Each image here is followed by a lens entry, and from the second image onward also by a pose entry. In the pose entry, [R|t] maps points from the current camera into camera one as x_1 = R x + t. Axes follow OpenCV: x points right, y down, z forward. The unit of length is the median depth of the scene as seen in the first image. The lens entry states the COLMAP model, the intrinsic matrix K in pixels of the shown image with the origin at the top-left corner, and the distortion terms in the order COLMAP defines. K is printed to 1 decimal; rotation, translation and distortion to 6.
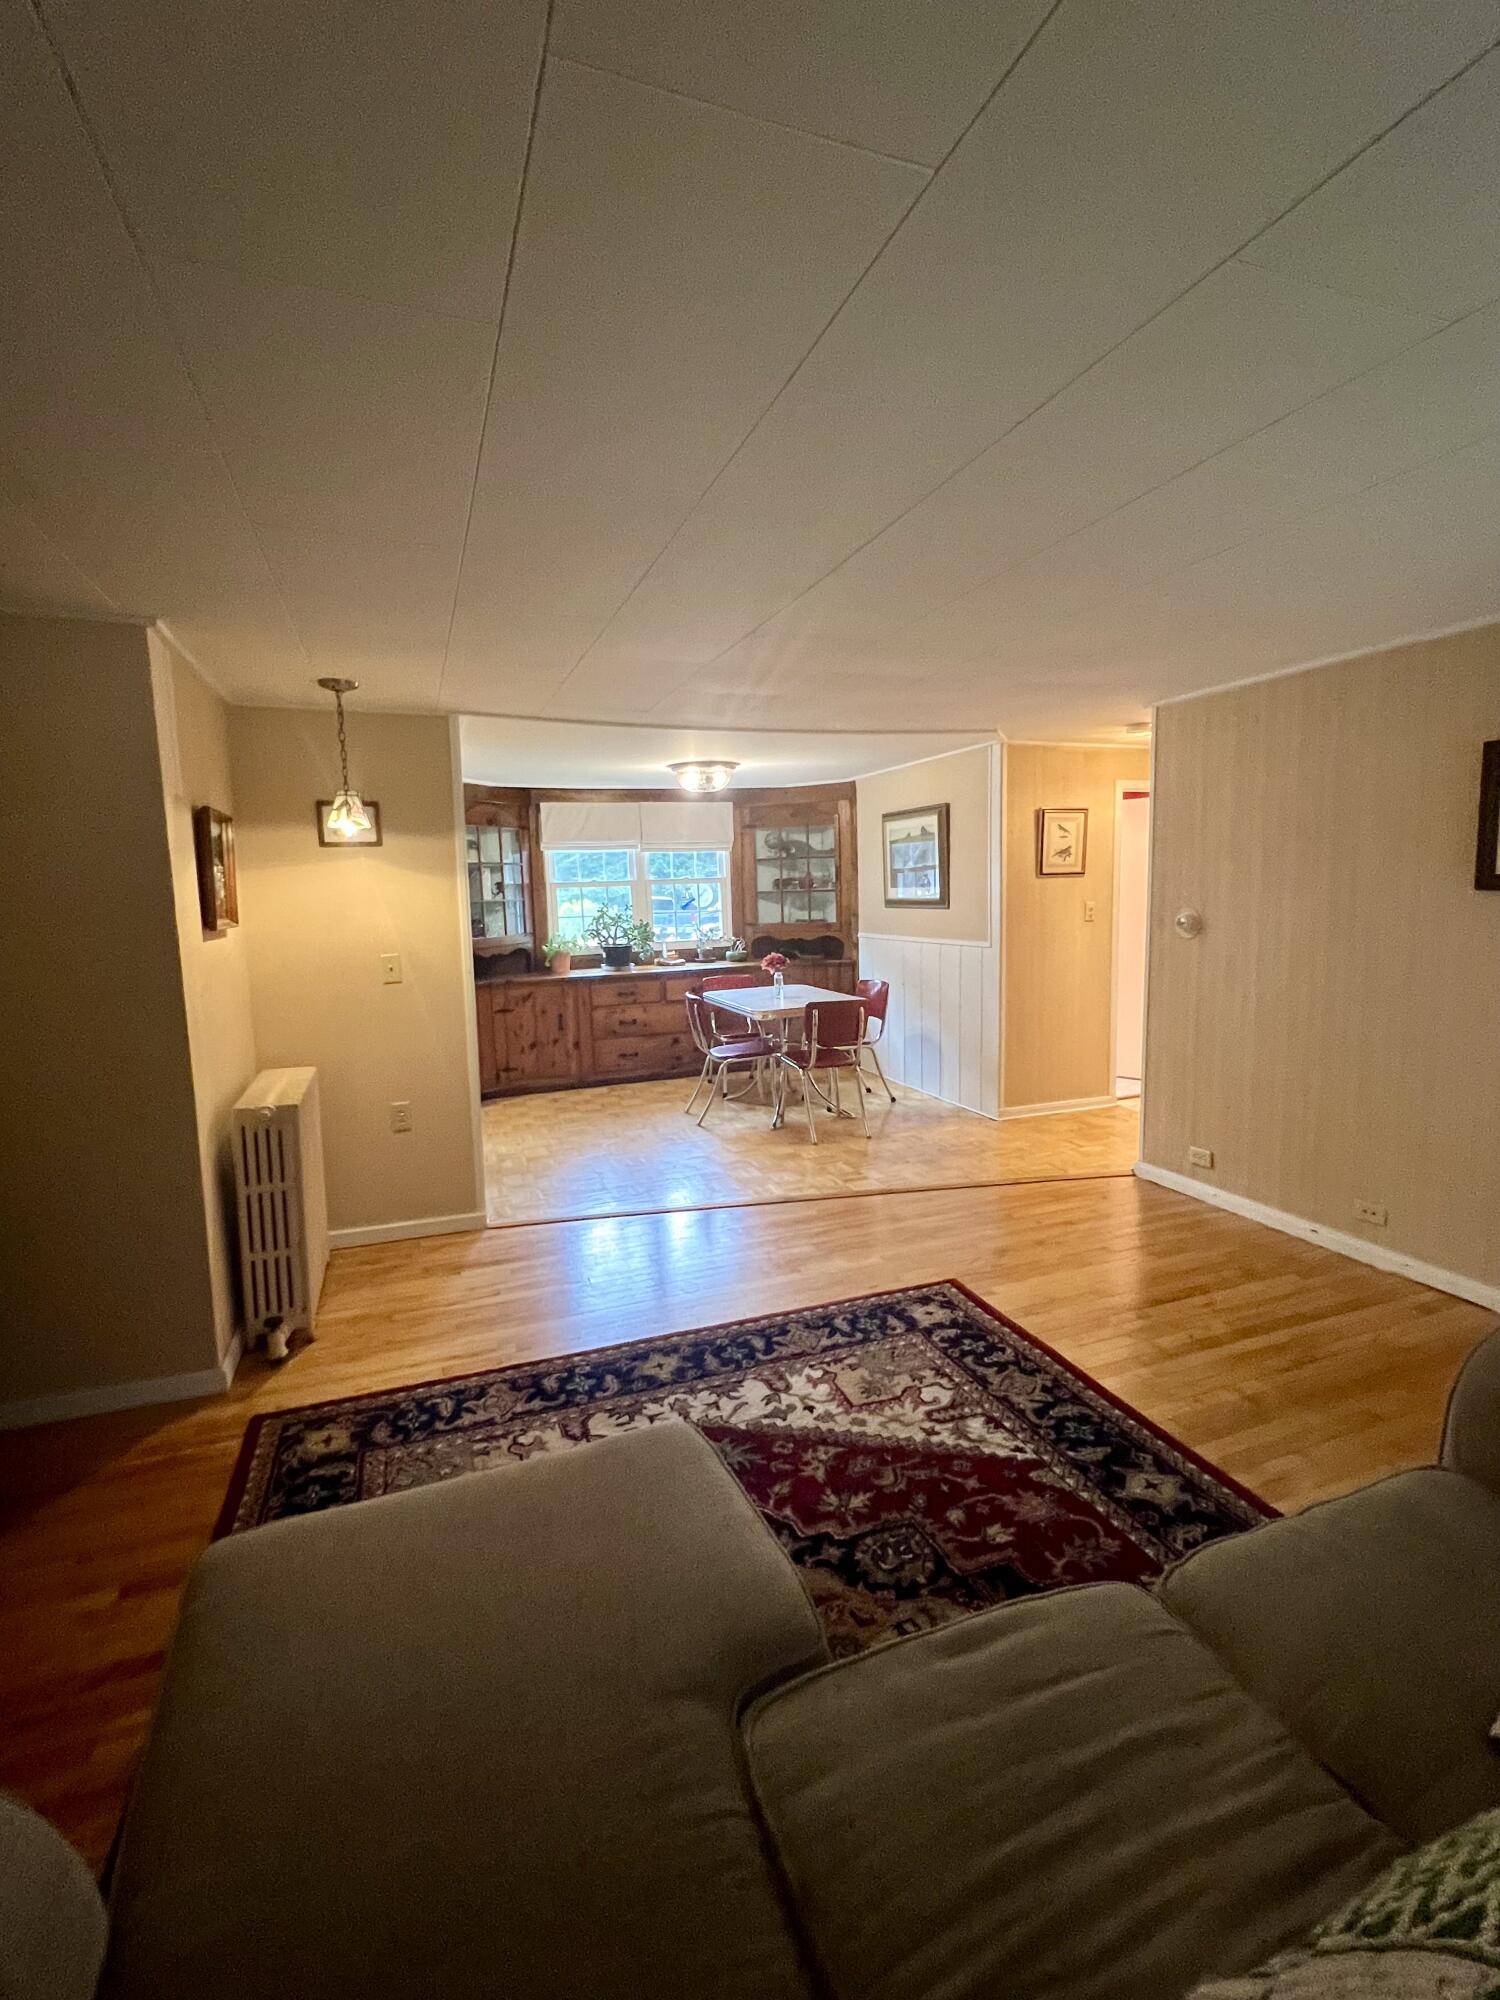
lens RADIAL K [[896.9, 0, 749.4], [0, 896.9, 991.8], [0, 0, 1]] dist [0.000324, -0.000776]
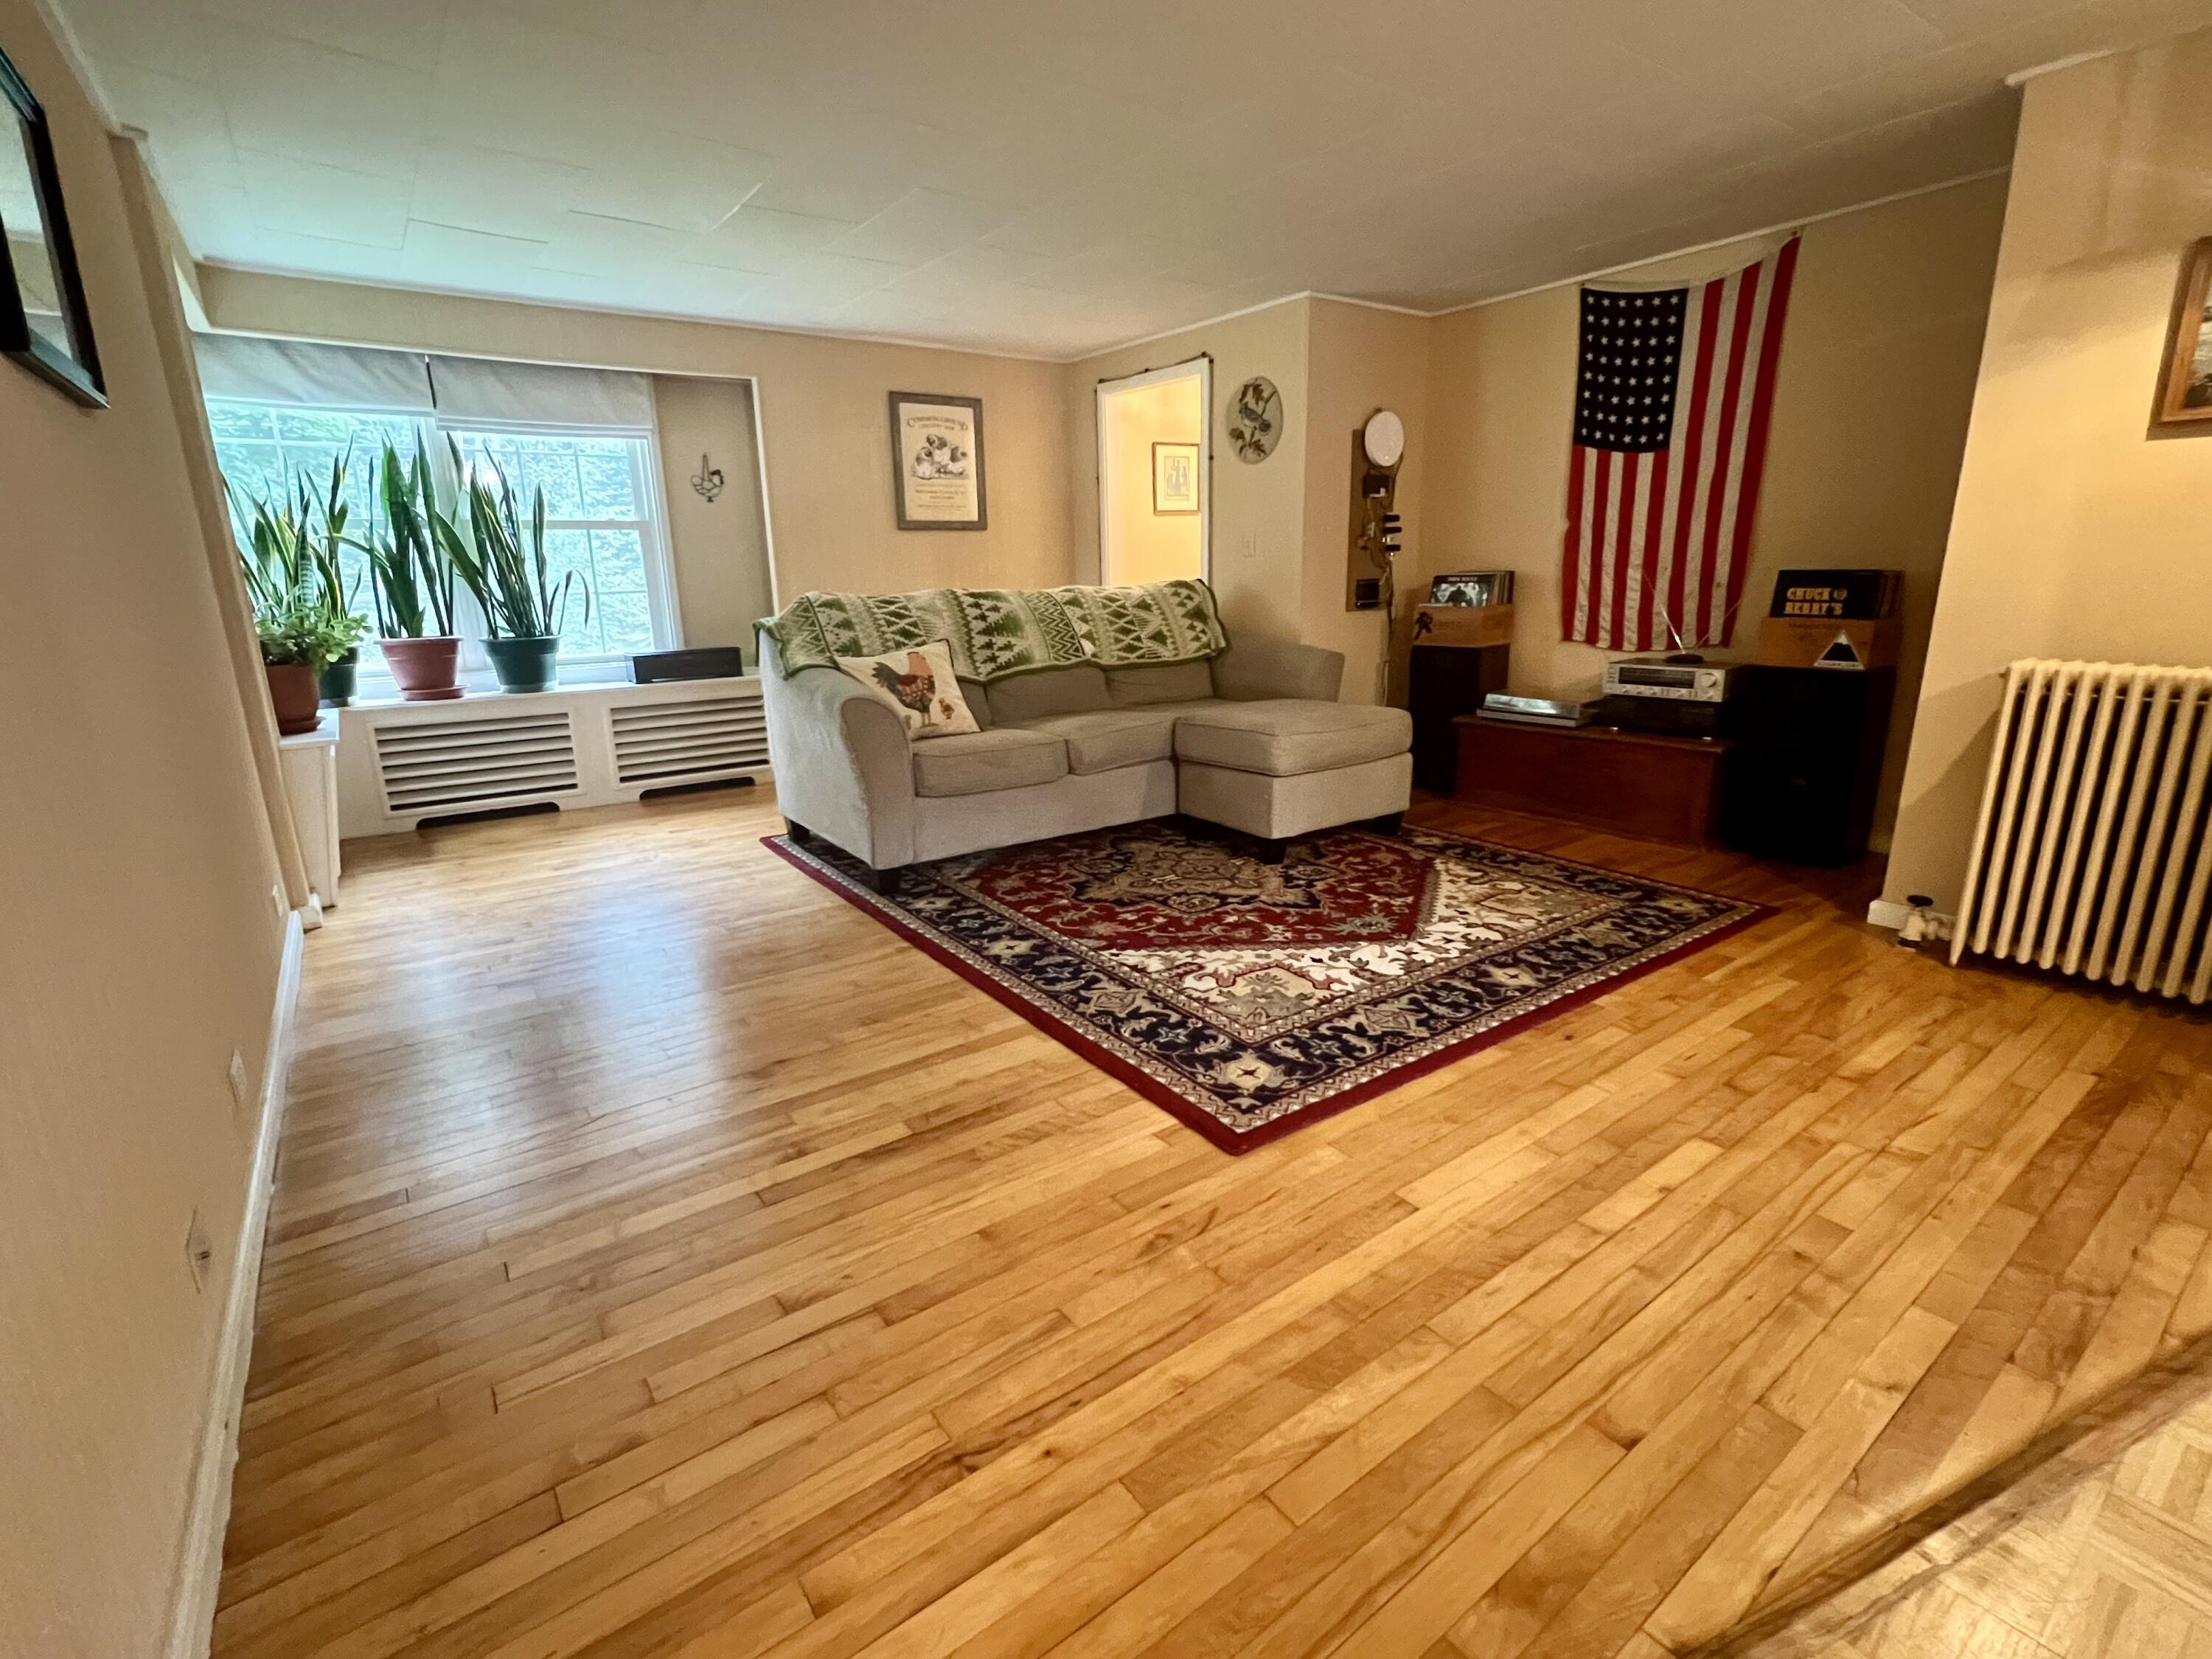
lens RADIAL K [[992.0, 0, 1100.2], [0, 992.0, 821.1], [0, 0, 1]] dist [0.000324, -0.000776]
pose [[-0.961579, 0.111447, -0.250888, 0.550088], [0.013339, 0.931779, 0.362780, -0.080625], [0.274203, 0.345495, -0.897466, 1.846881]]
